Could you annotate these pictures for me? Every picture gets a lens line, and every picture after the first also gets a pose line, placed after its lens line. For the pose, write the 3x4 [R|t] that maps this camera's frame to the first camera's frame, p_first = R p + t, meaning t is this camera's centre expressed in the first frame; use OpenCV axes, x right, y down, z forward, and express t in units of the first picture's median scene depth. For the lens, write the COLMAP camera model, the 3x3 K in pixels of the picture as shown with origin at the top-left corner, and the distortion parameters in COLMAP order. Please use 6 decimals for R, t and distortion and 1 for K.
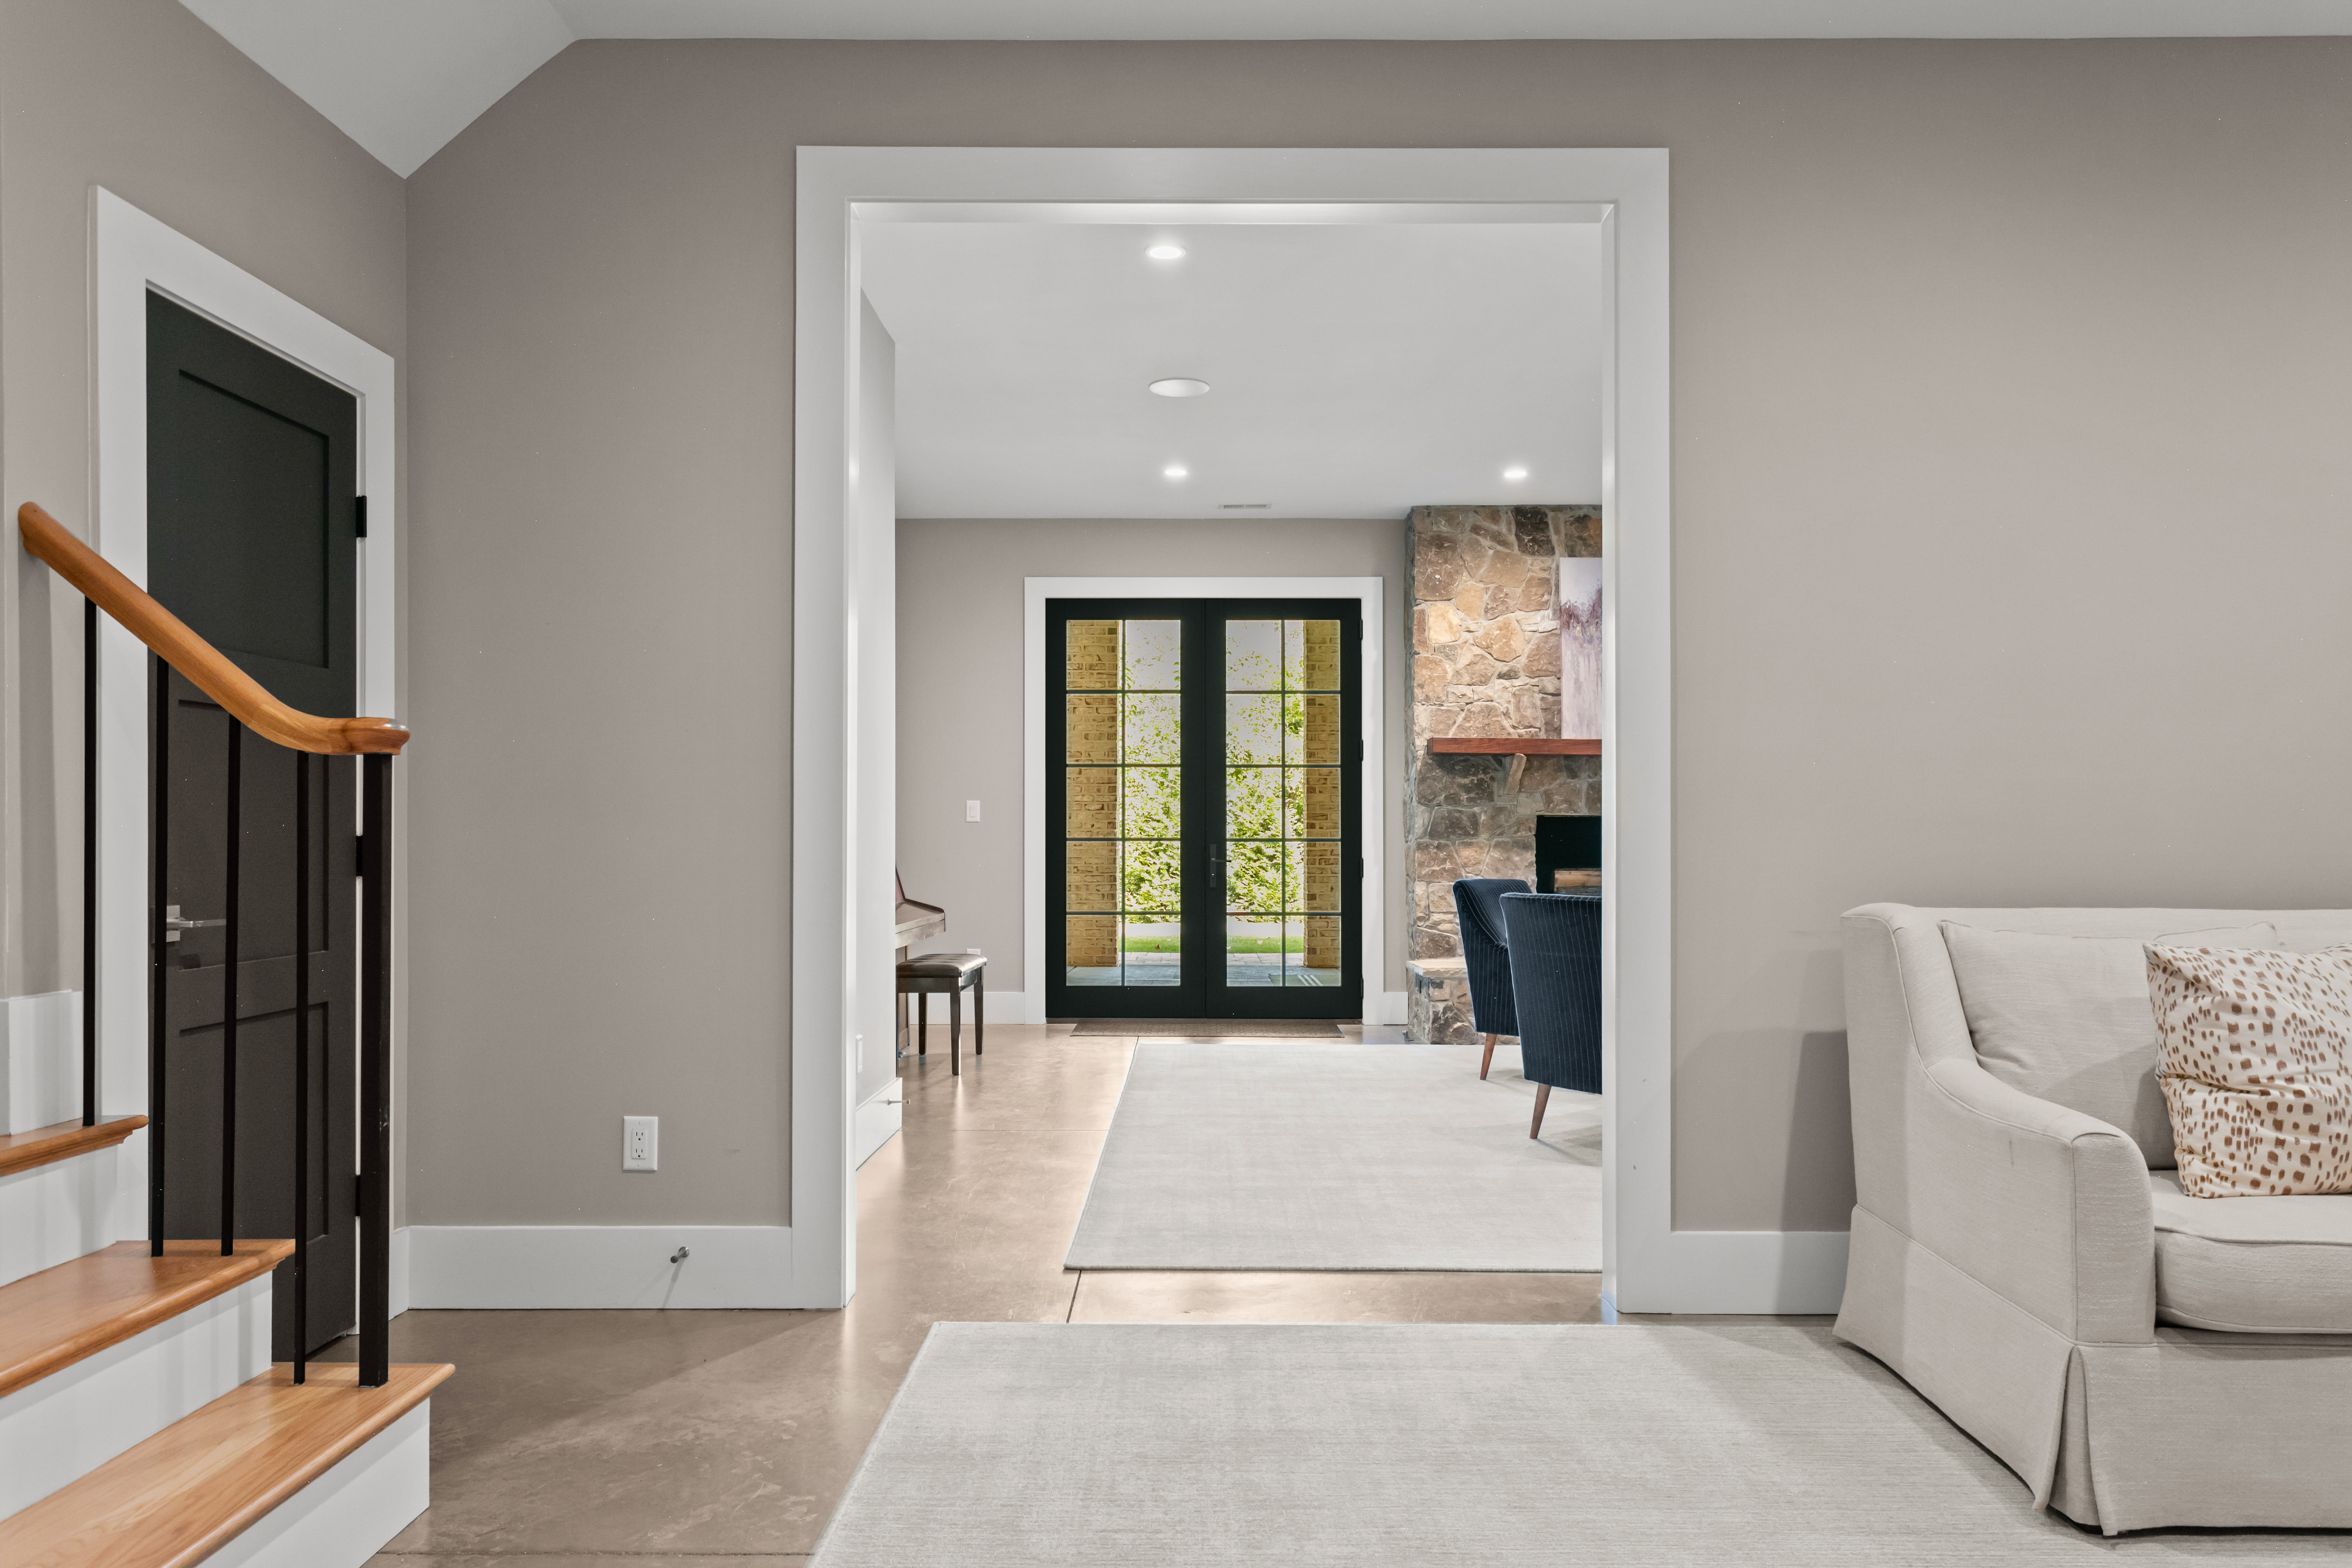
lens RADIAL K [[1540.2, 0, 1216.1], [0, 1540.2, 821.9], [0, 0, 1]] dist [0.010652, -0.009732]
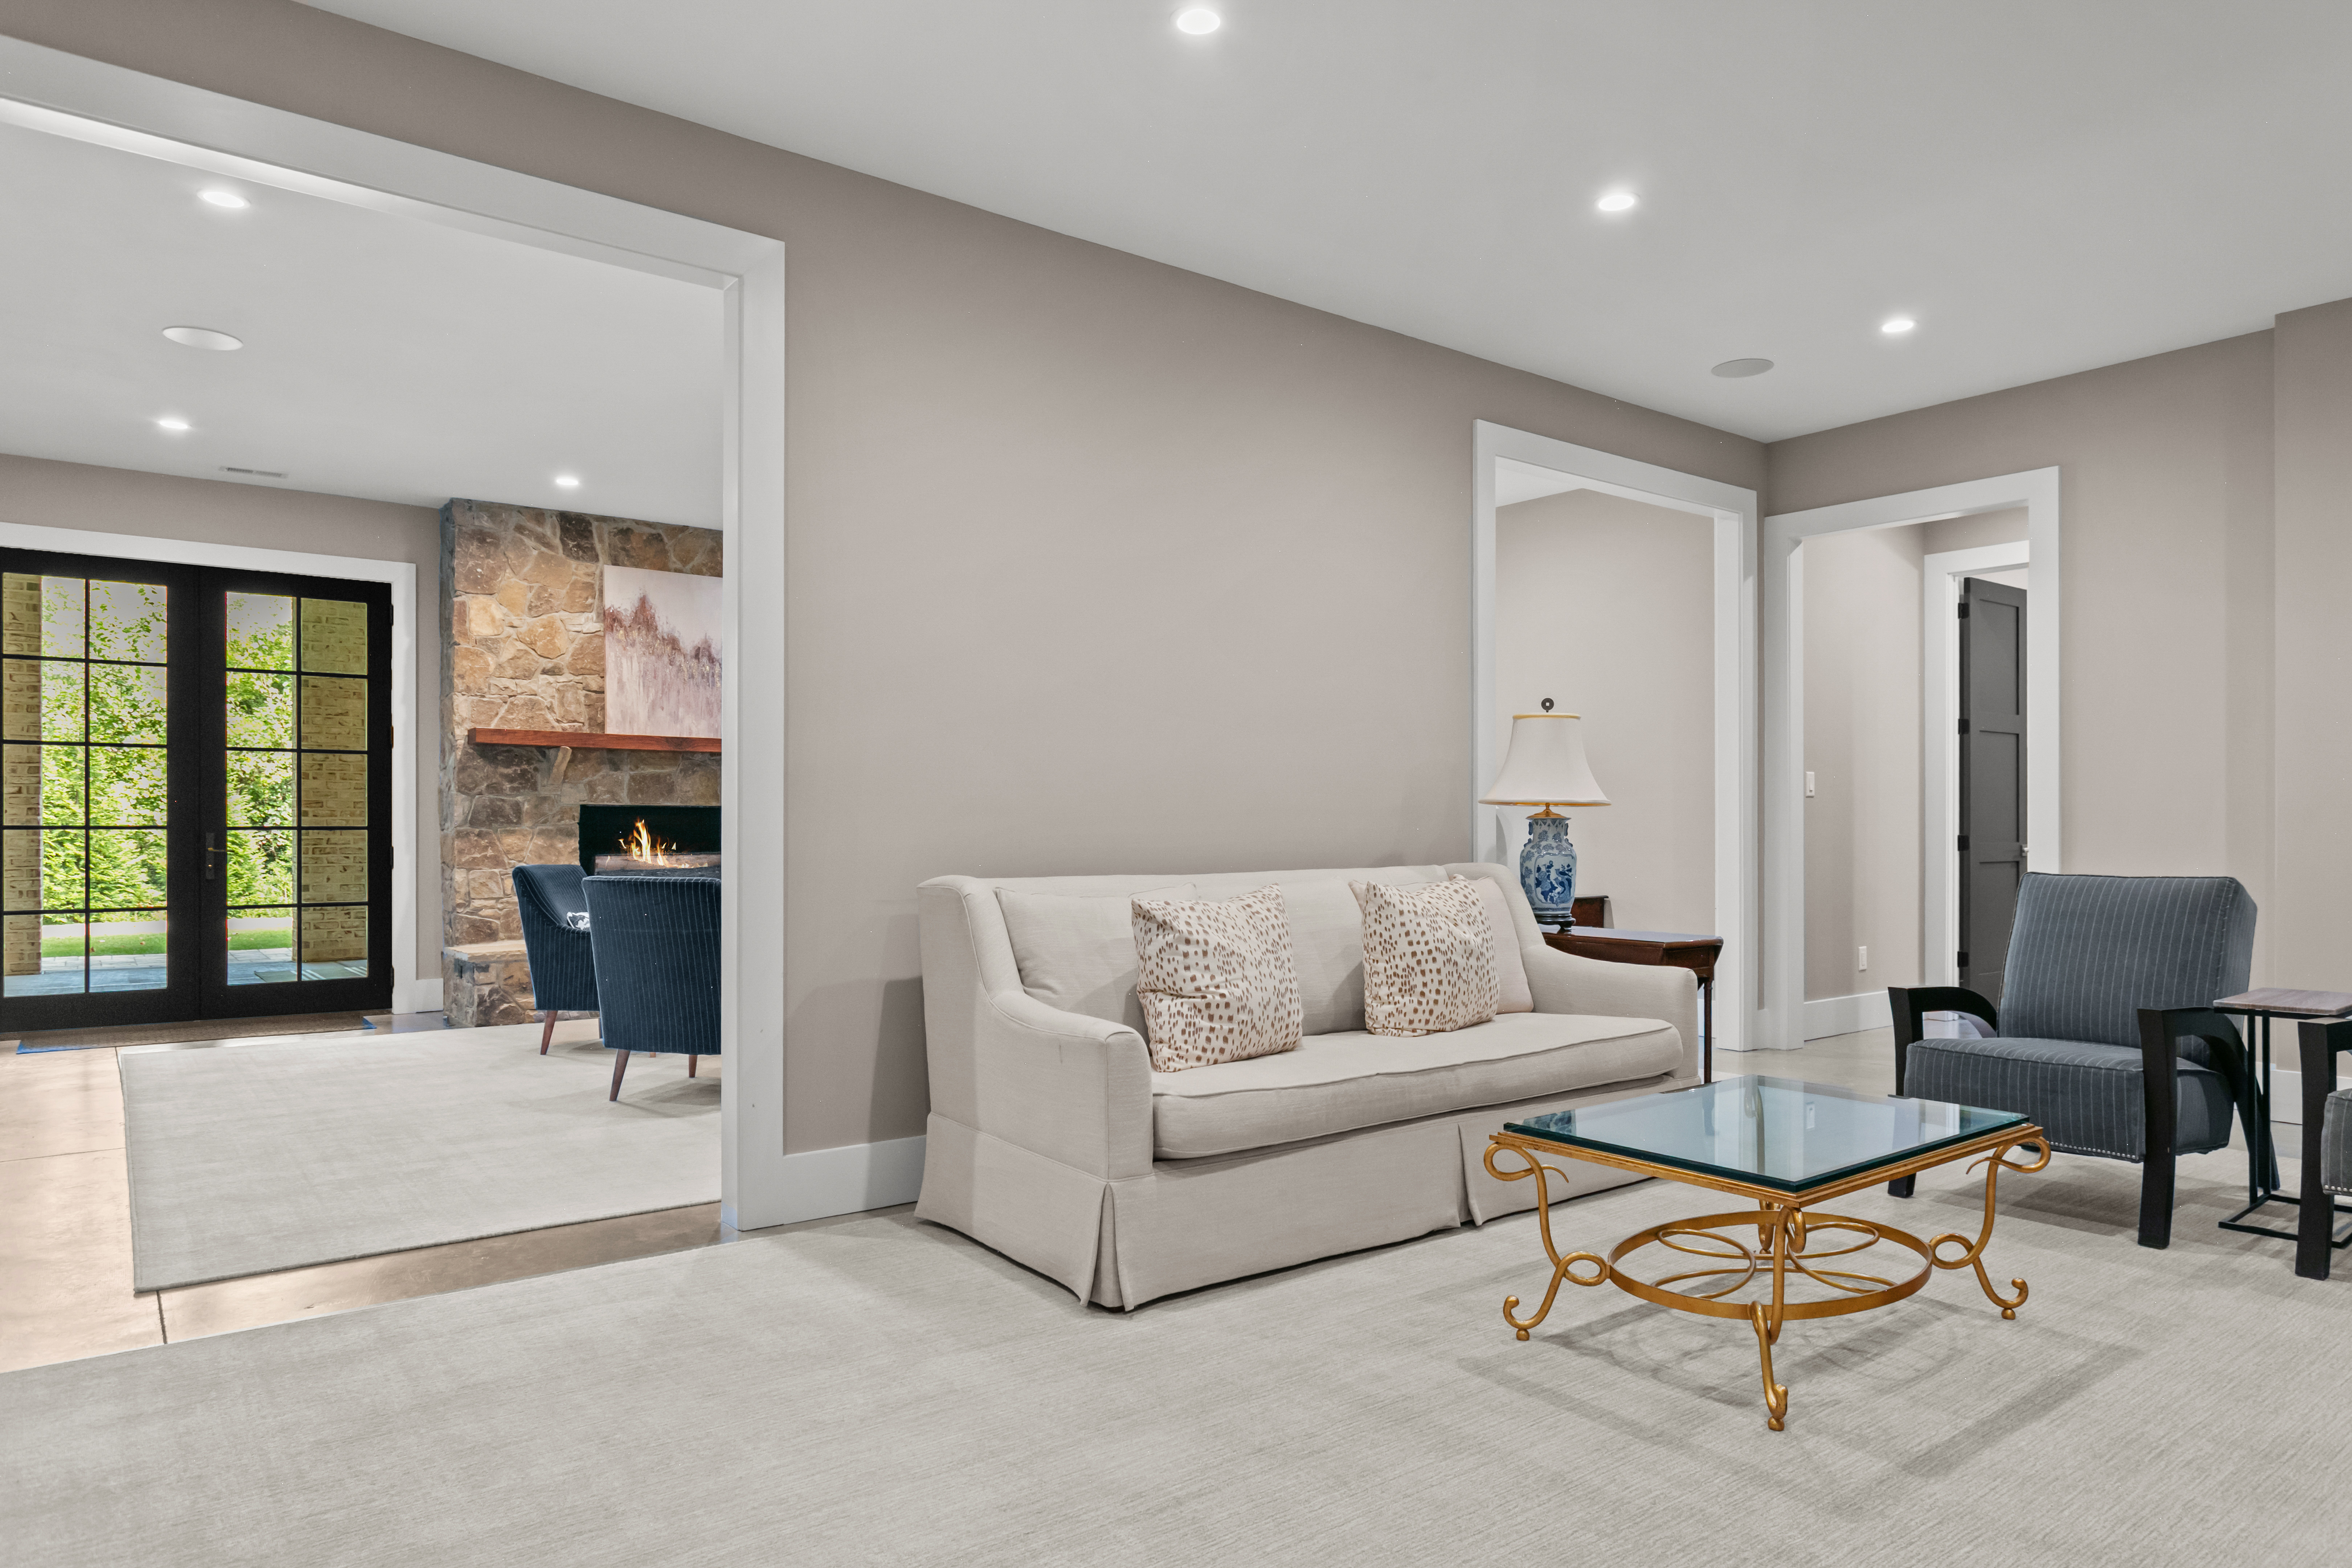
lens RADIAL K [[1388.9, 0, 1175.0], [0, 1388.9, 826.9], [0, 0, 1]] dist [-0.014091, 0.008457]
pose [[0.797623, -0.000485, 0.603156, -0.042032], [-0.005990, 0.999944, 0.008725, 0.000291], [-0.603127, -0.010572, 0.797575, -0.012465]]
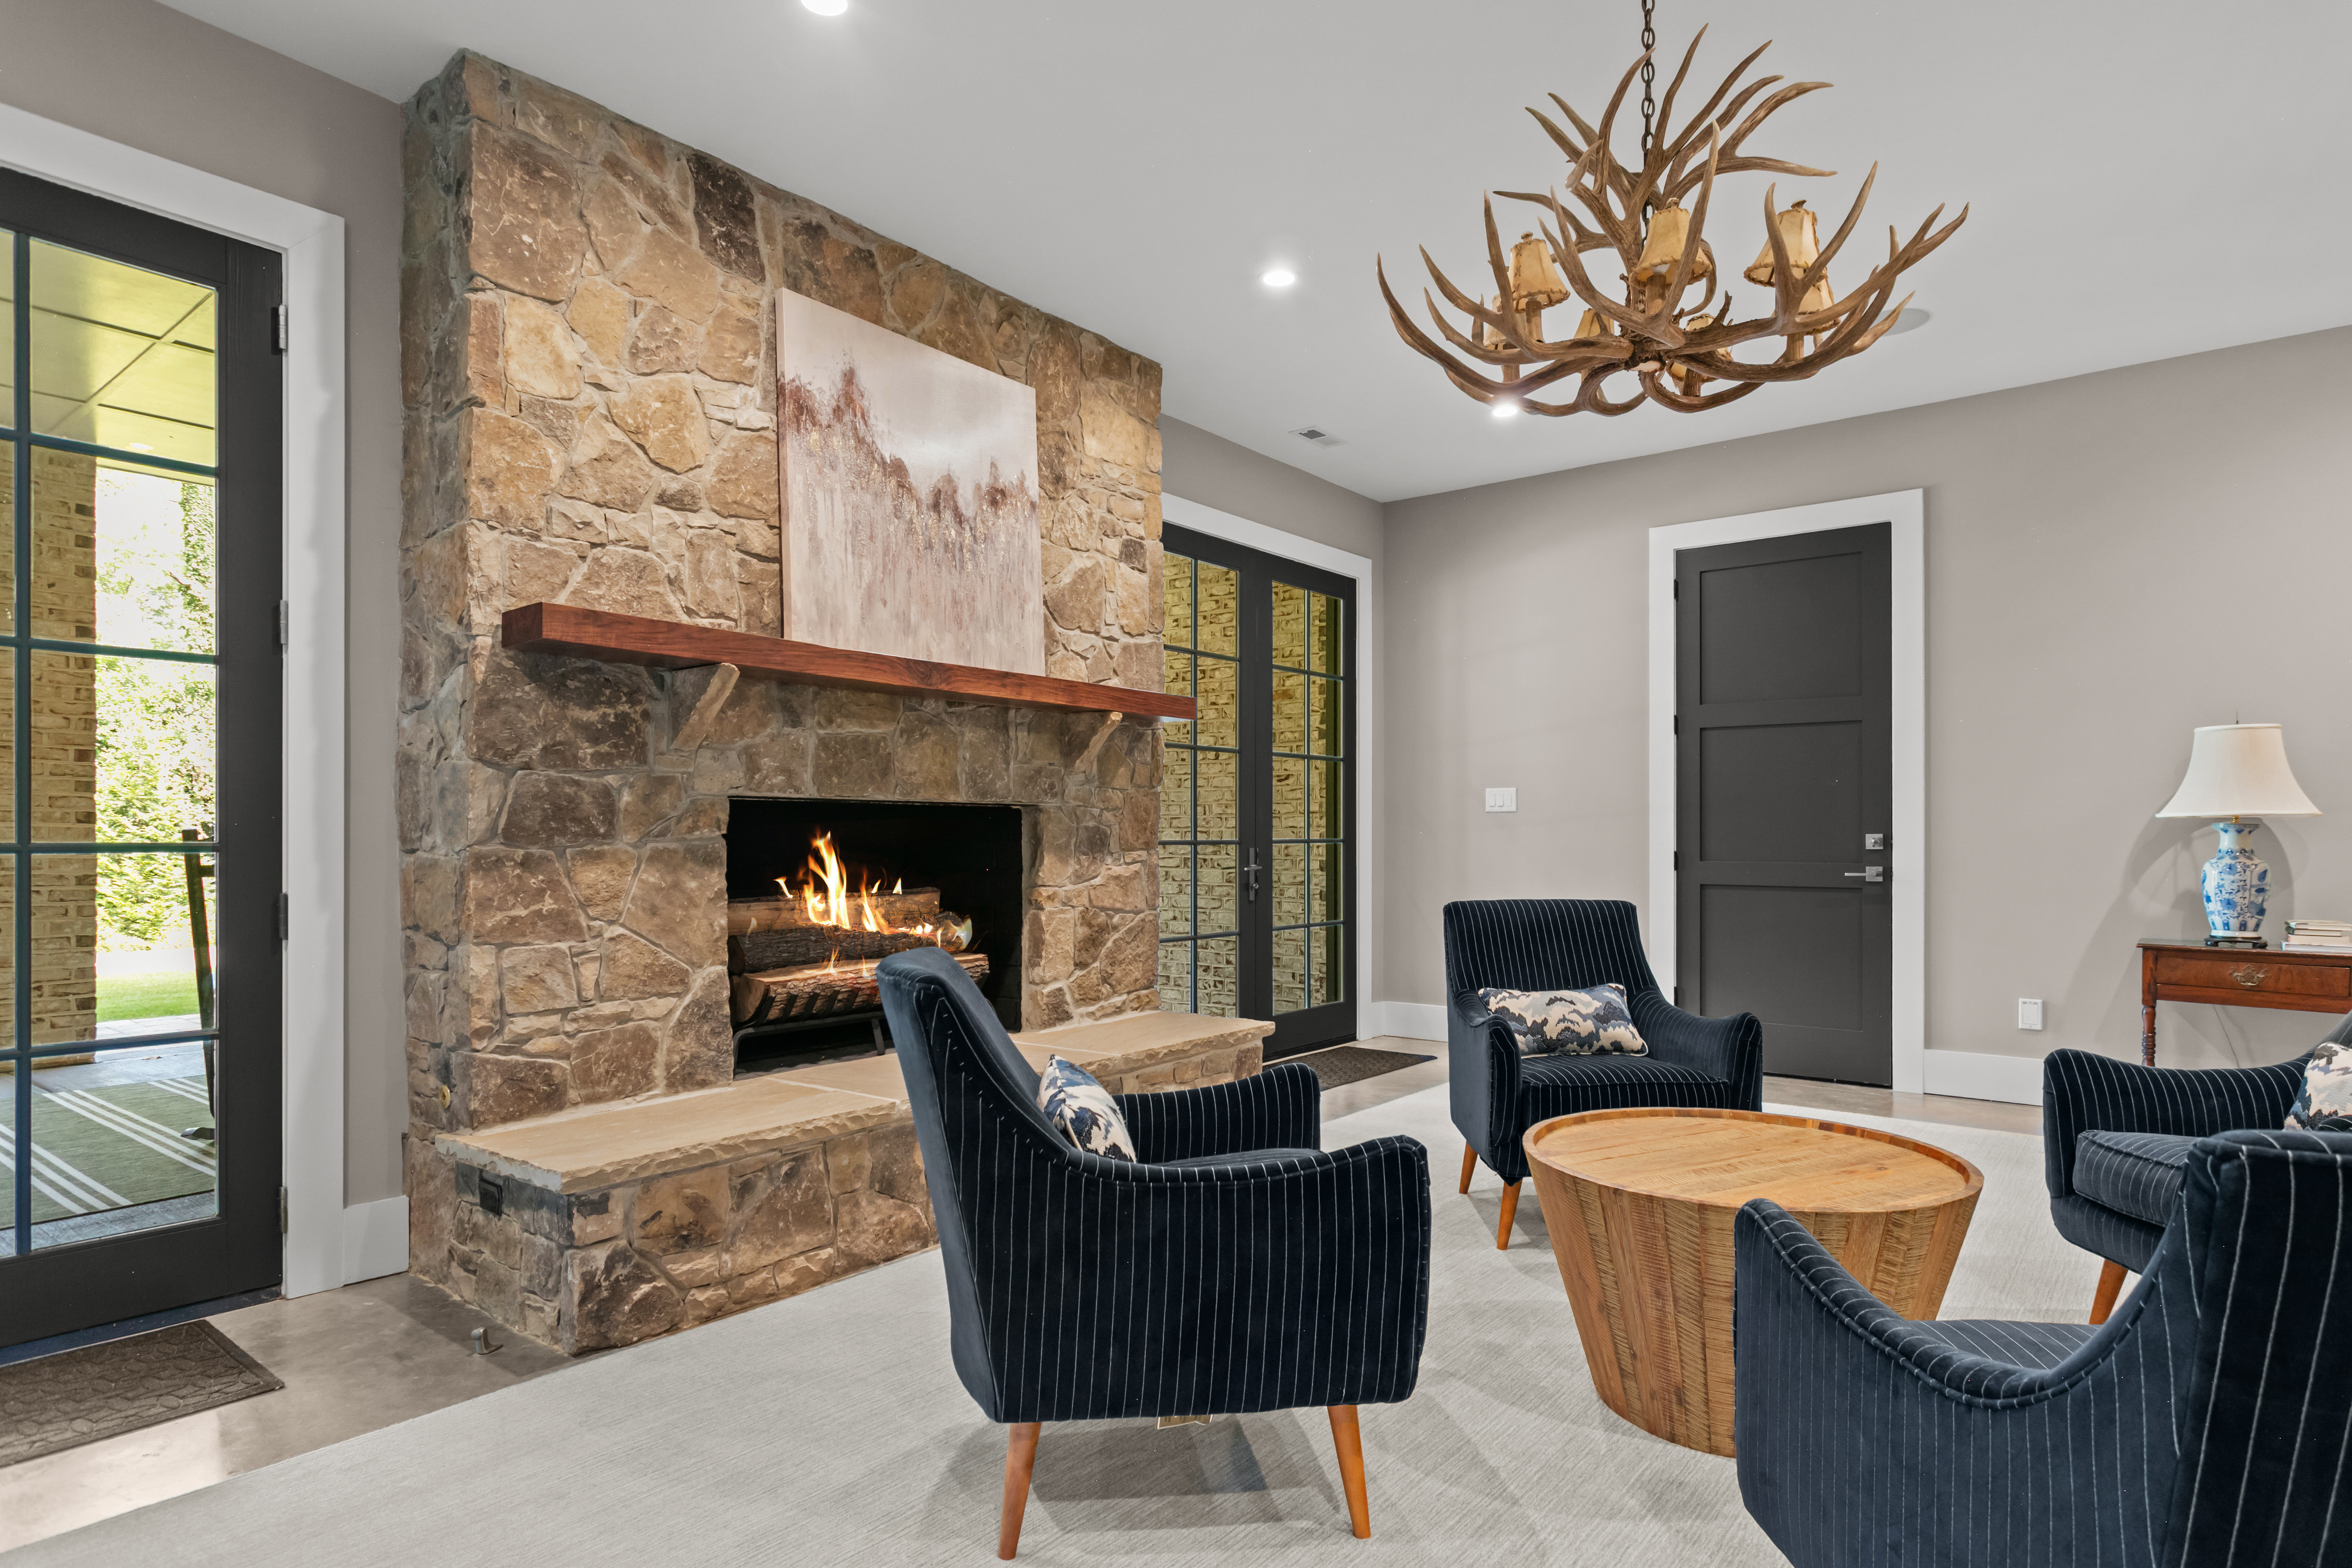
lens RADIAL K [[1290.7, 0, 1209.0], [0, 1290.7, 832.9], [0, 0, 1]] dist [-0.003159, 0.007783]
pose [[0.626710, 0.003622, 0.779244, -0.018310], [-0.007554, 0.999970, 0.001427, 0.005770], [-0.779216, -0.006781, 0.626719, 0.622340]]
